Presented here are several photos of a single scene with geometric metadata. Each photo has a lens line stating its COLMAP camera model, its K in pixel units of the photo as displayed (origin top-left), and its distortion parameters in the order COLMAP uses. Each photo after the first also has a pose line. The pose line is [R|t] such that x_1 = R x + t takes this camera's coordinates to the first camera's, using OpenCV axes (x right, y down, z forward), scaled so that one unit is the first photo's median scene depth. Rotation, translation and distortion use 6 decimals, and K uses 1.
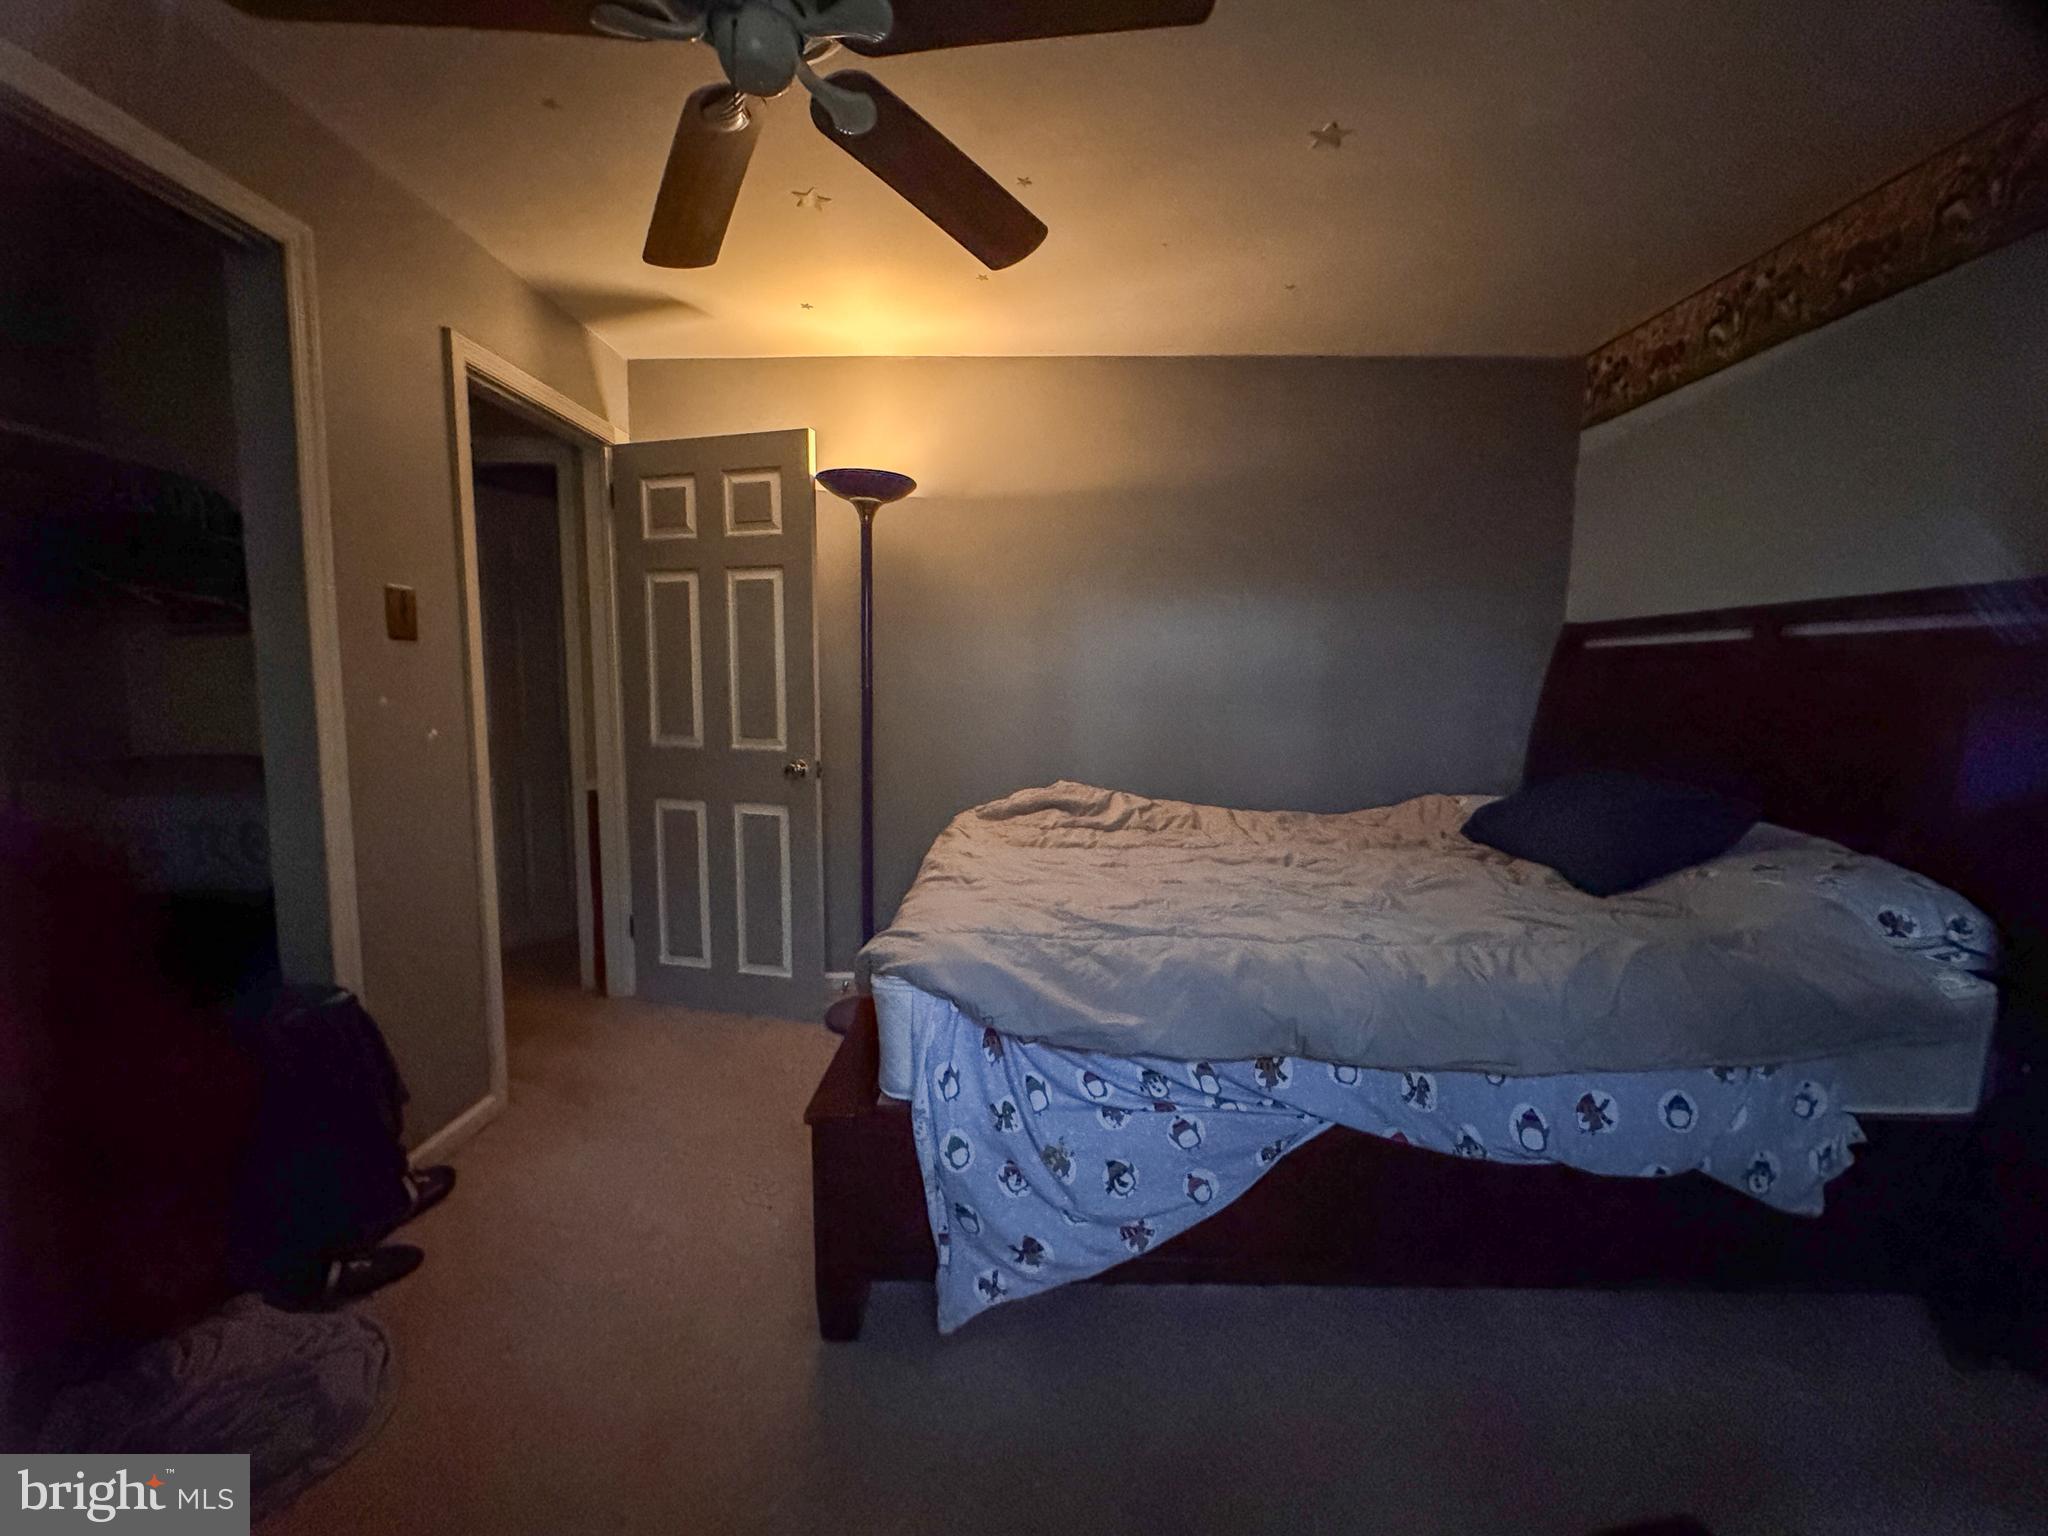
lens RADIAL K [[822.1, 0, 1021.5], [0, 822.1, 765.7], [0, 0, 1]] dist [-0.003473, 0.000990]
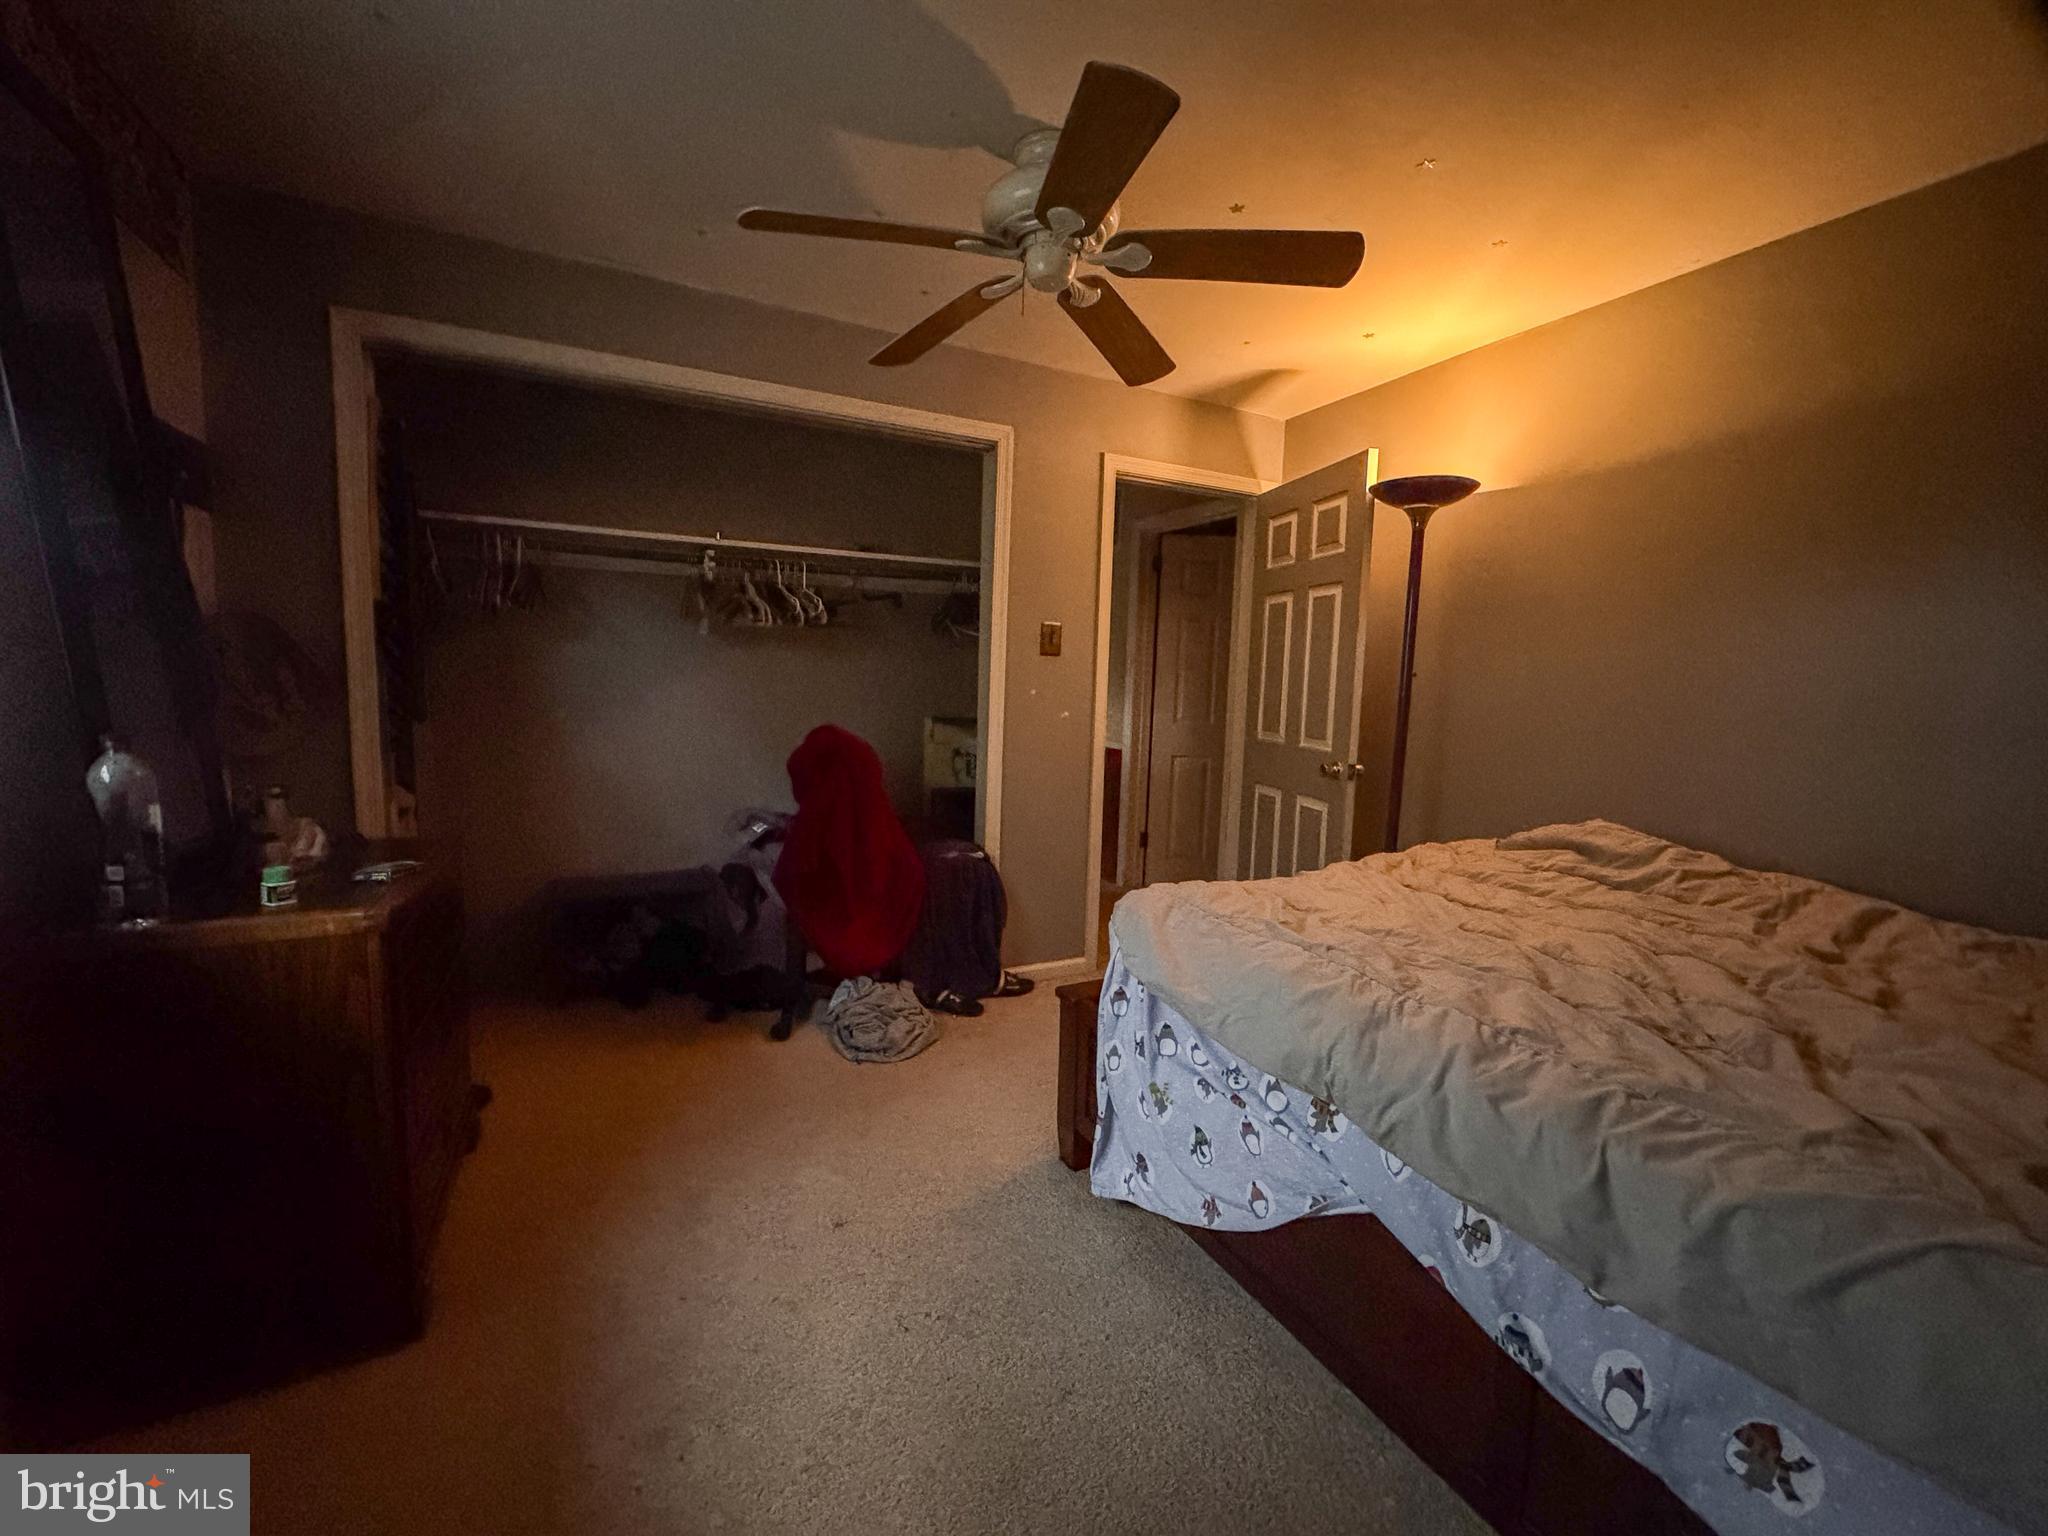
lens RADIAL K [[822.1, 0, 1018.0], [0, 822.1, 765.7], [0, 0, 1]] dist [-0.003473, 0.000990]
pose [[0.465773, 0.100875, -0.879136, 0.755599], [-0.113658, 0.992072, 0.053617, -0.018141], [0.877575, 0.074947, 0.473546, 0.205661]]
